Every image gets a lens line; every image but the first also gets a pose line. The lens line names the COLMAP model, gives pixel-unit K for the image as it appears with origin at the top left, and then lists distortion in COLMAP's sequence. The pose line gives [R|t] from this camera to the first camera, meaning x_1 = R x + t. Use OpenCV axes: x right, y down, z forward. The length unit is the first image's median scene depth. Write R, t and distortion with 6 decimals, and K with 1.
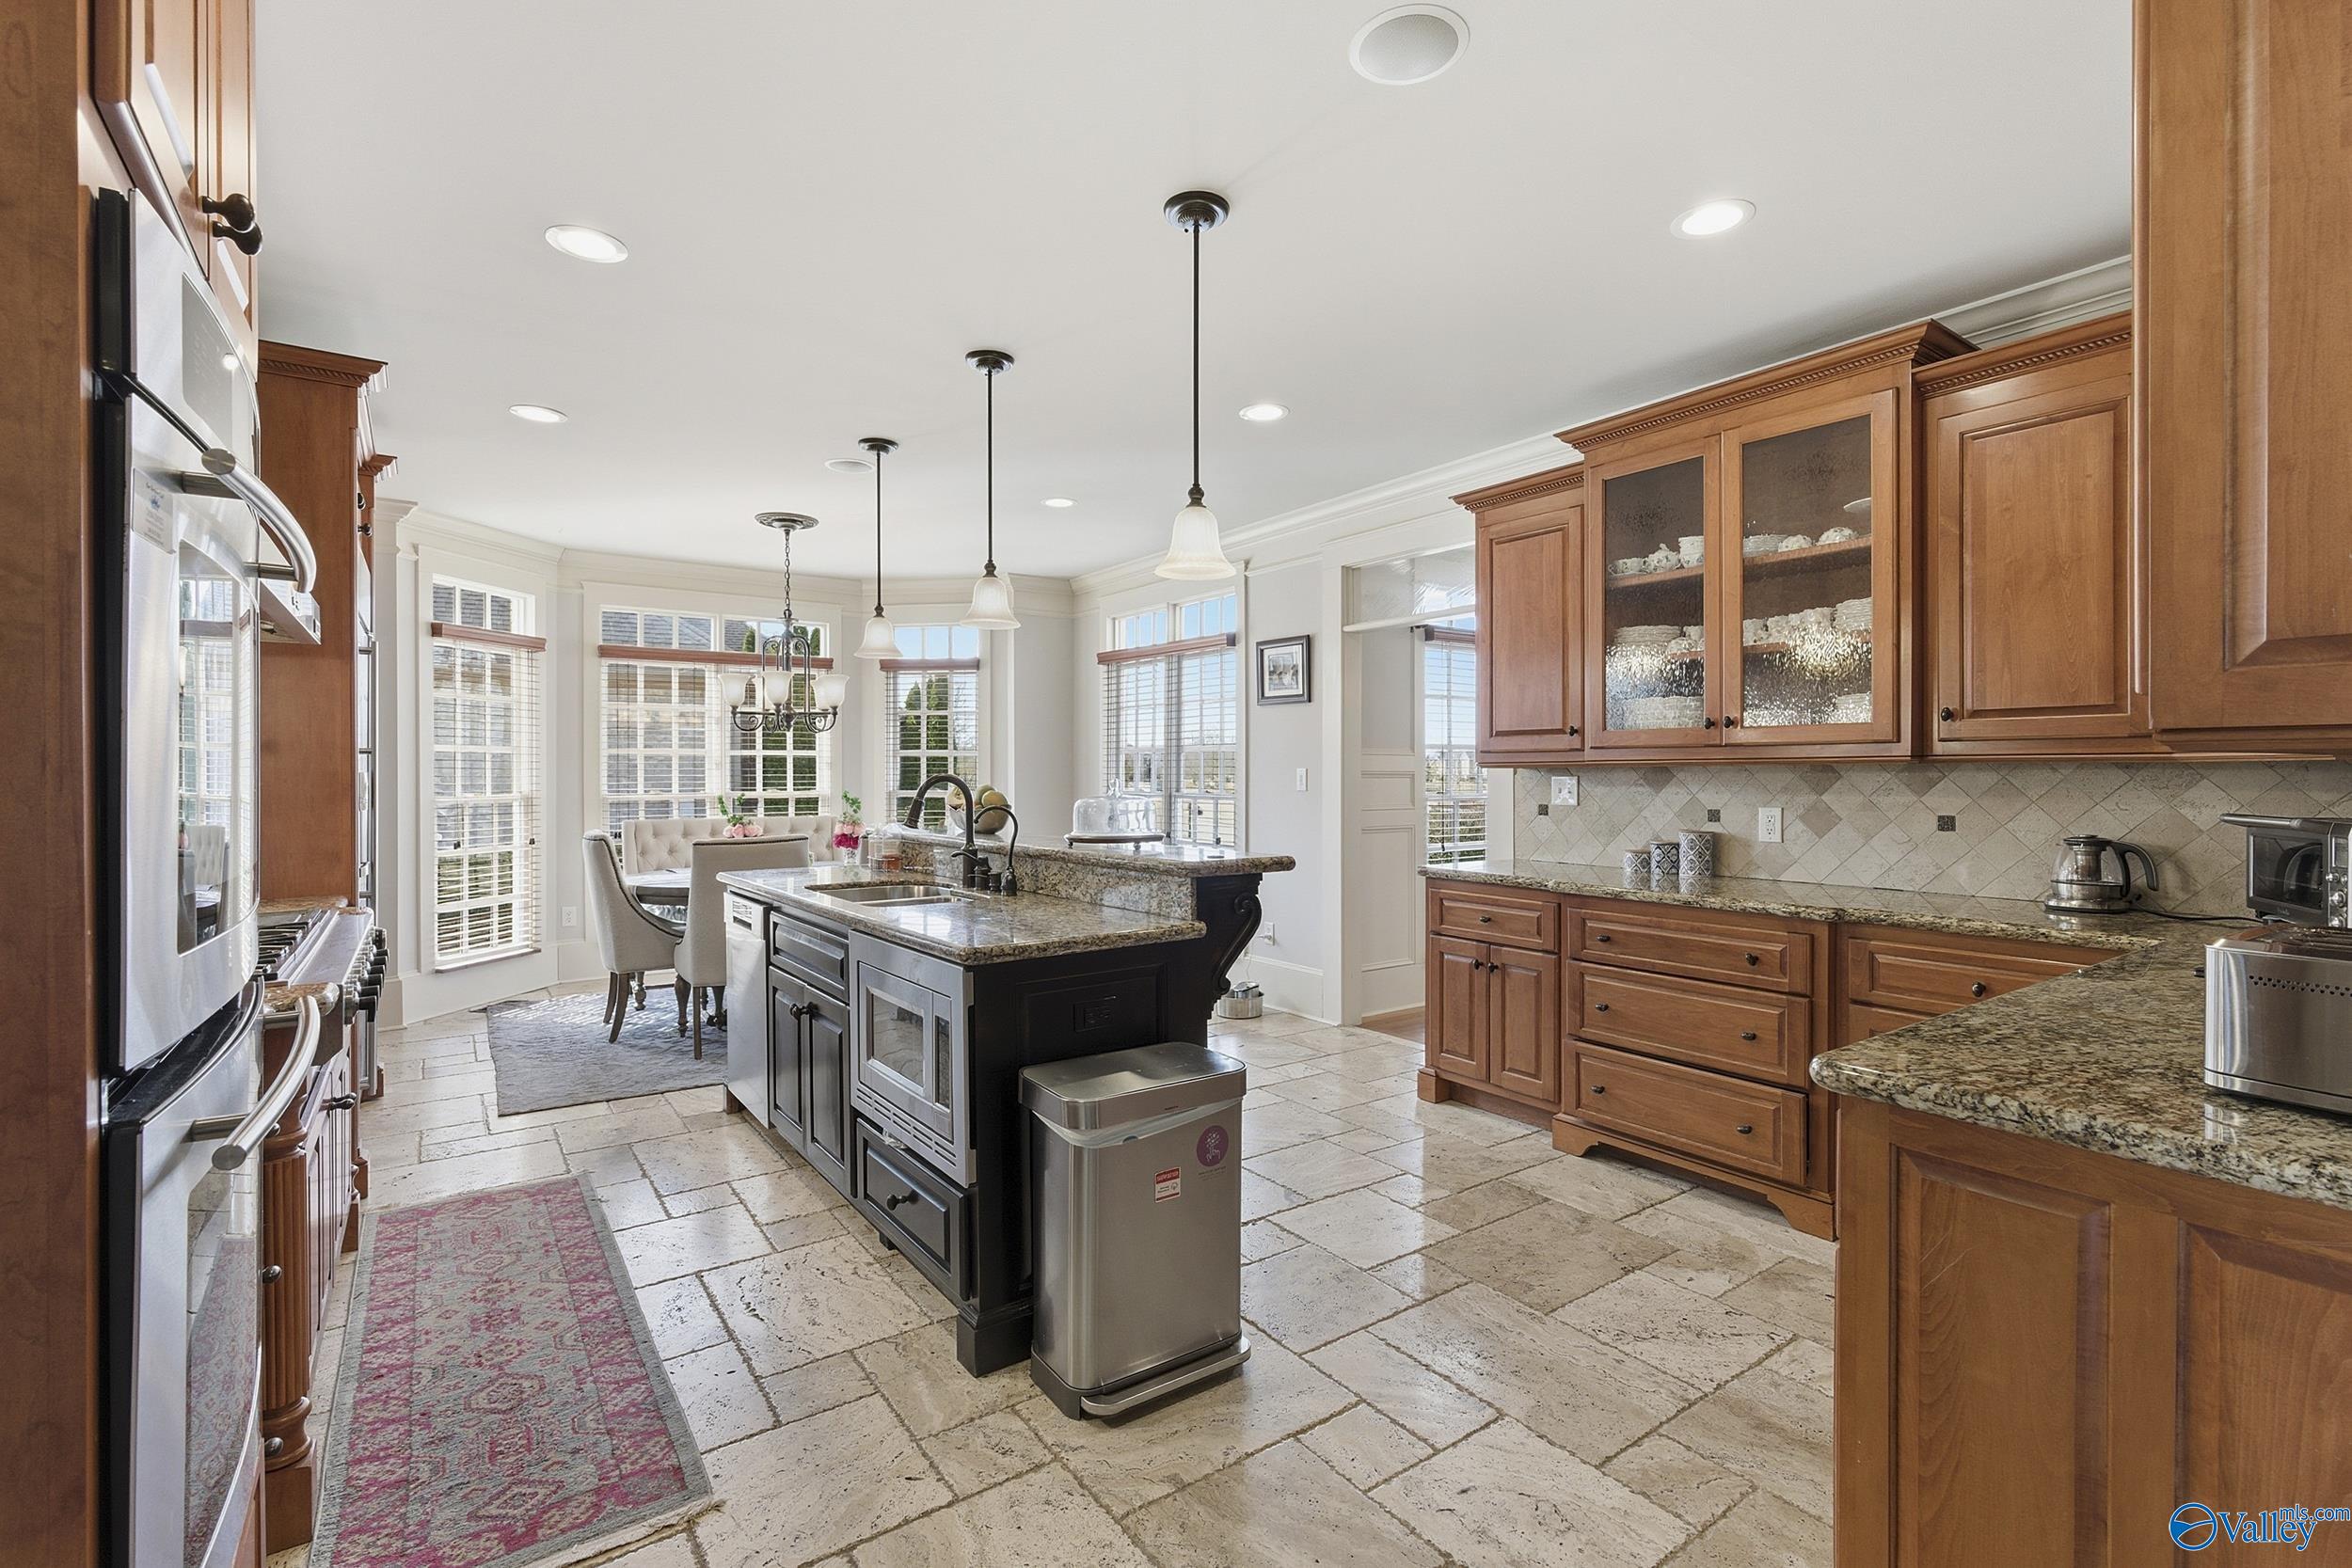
lens RADIAL K [[1061.7, 0, 1195.7], [0, 1061.7, 780.1], [0, 0, 1]] dist [-0.004941, 0.000098]
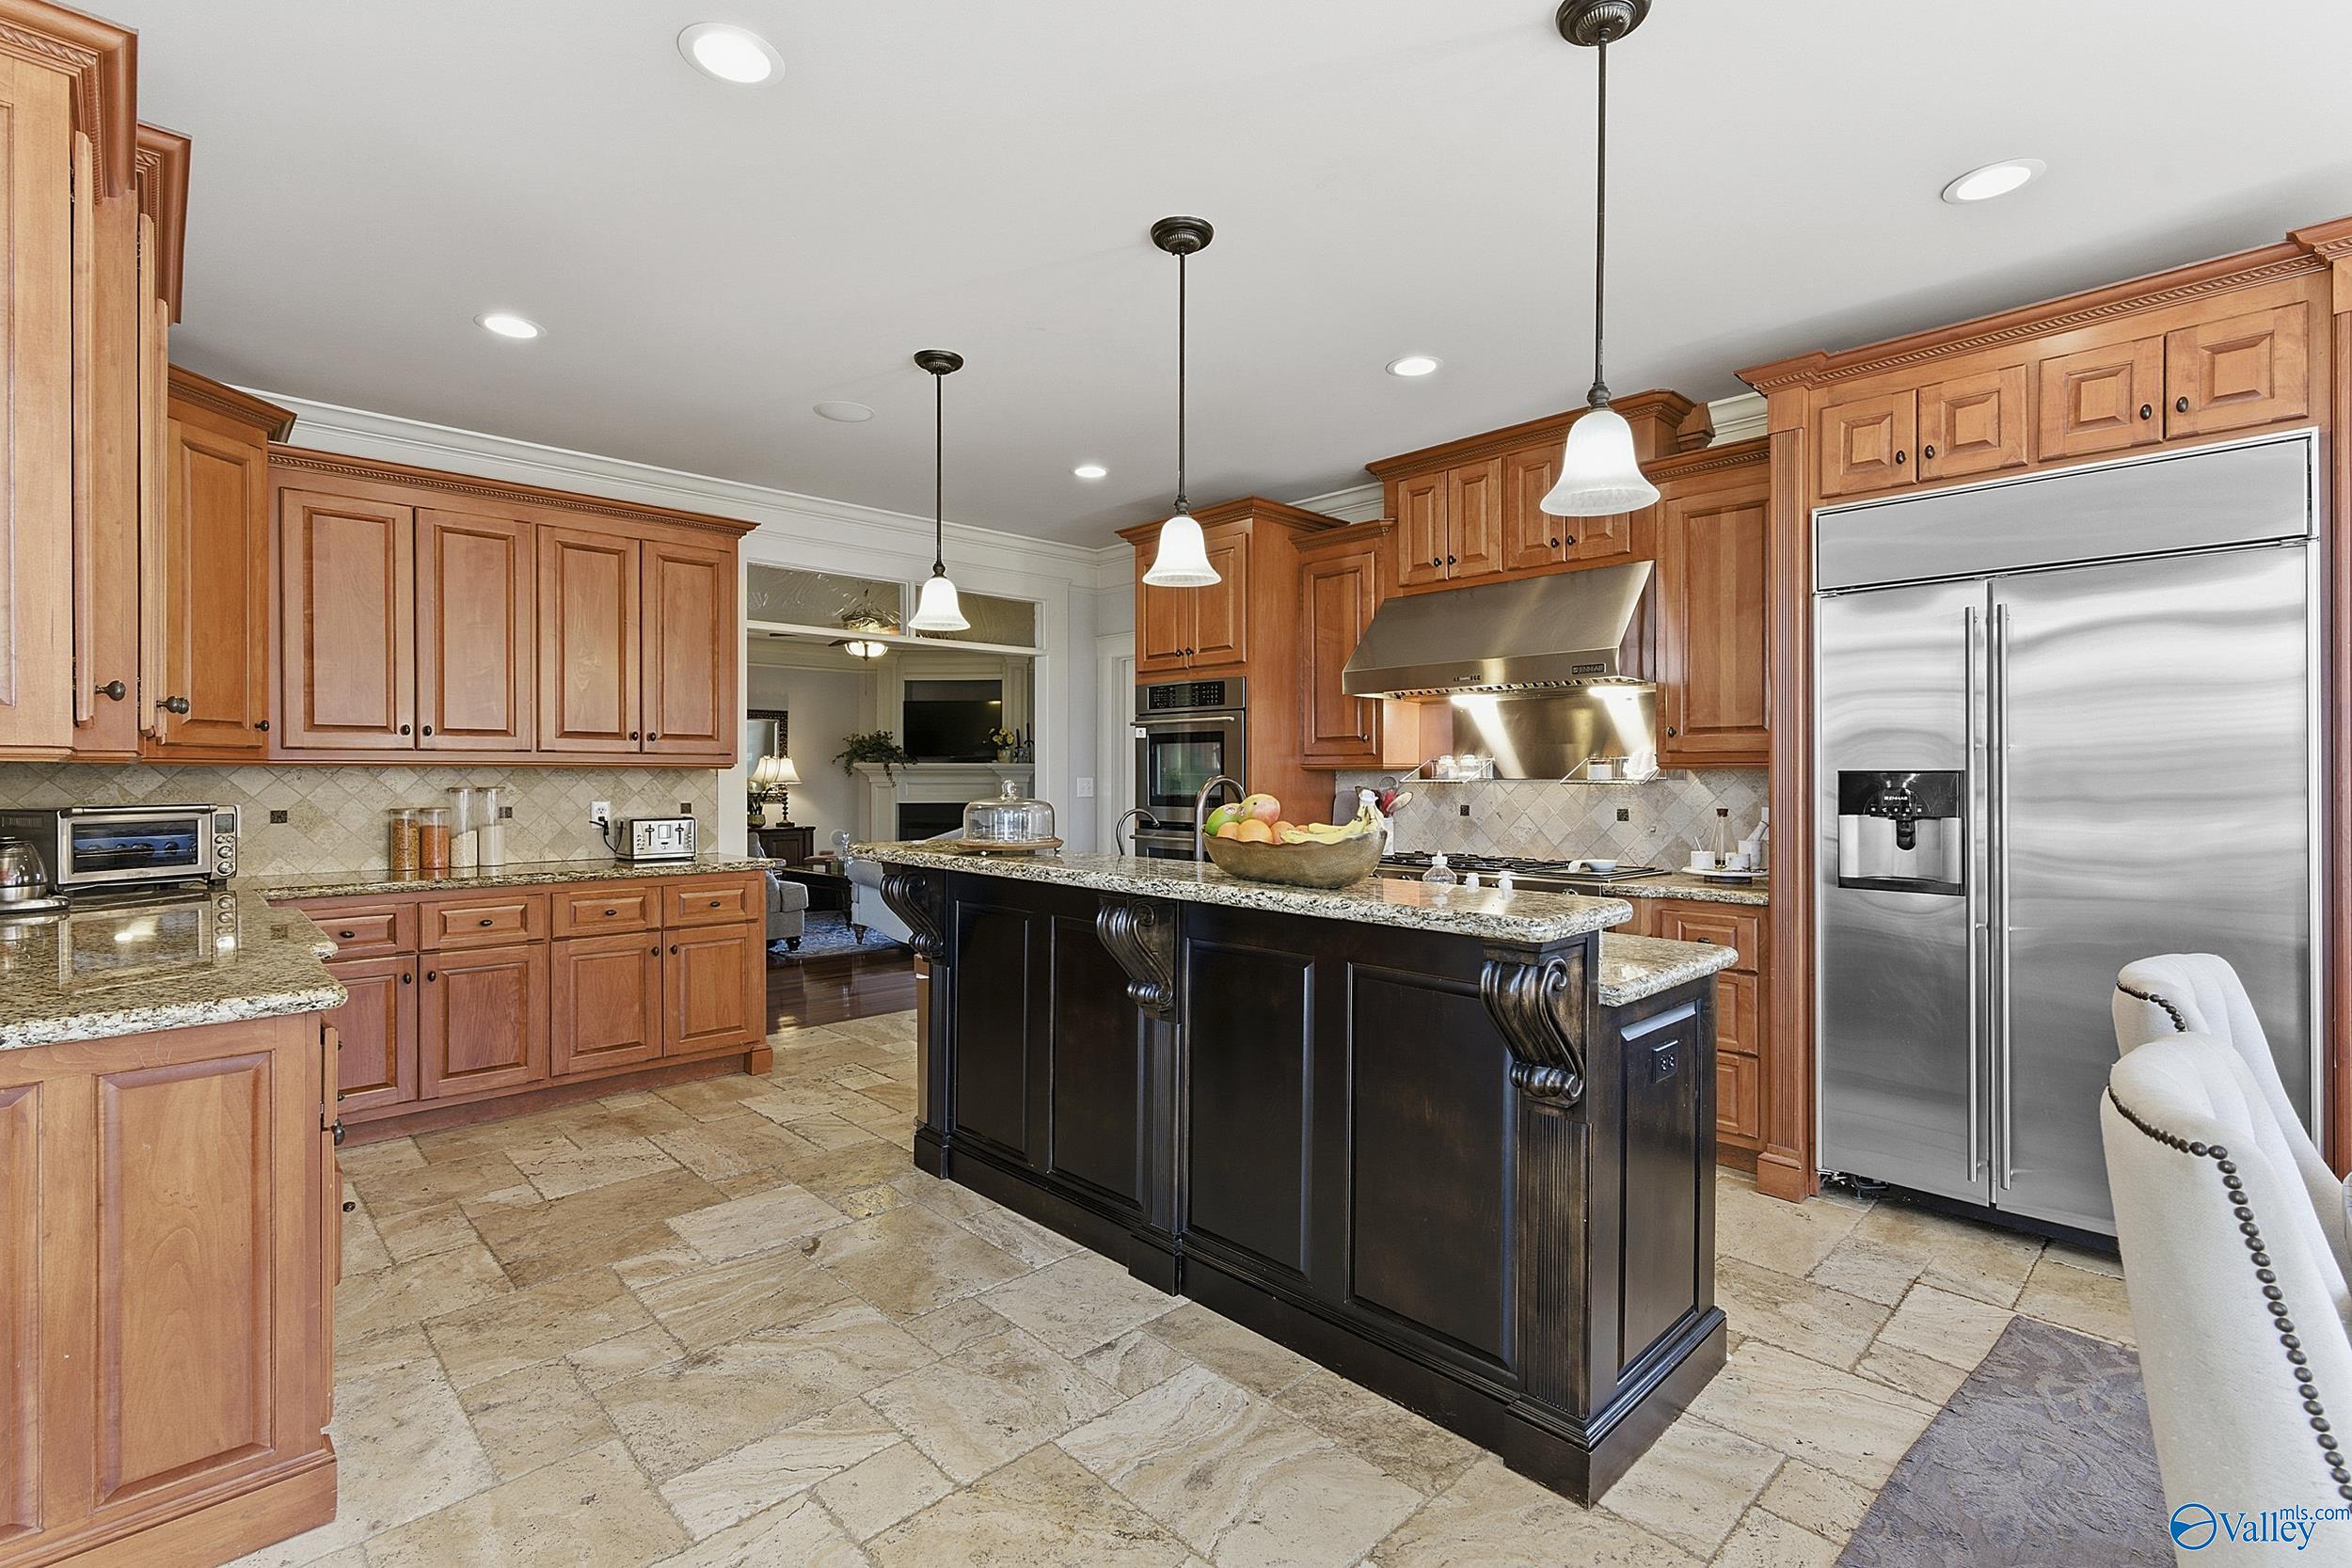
lens RADIAL K [[1061.7, 0, 1177.4], [0, 1061.7, 776.7], [0, 0, 1]] dist [-0.004941, 0.000098]
pose [[-0.990975, 0.006888, -0.133873, -0.088142], [0.005531, 0.999929, 0.010510, -0.008373], [0.133936, 0.009675, -0.990943, 1.725142]]
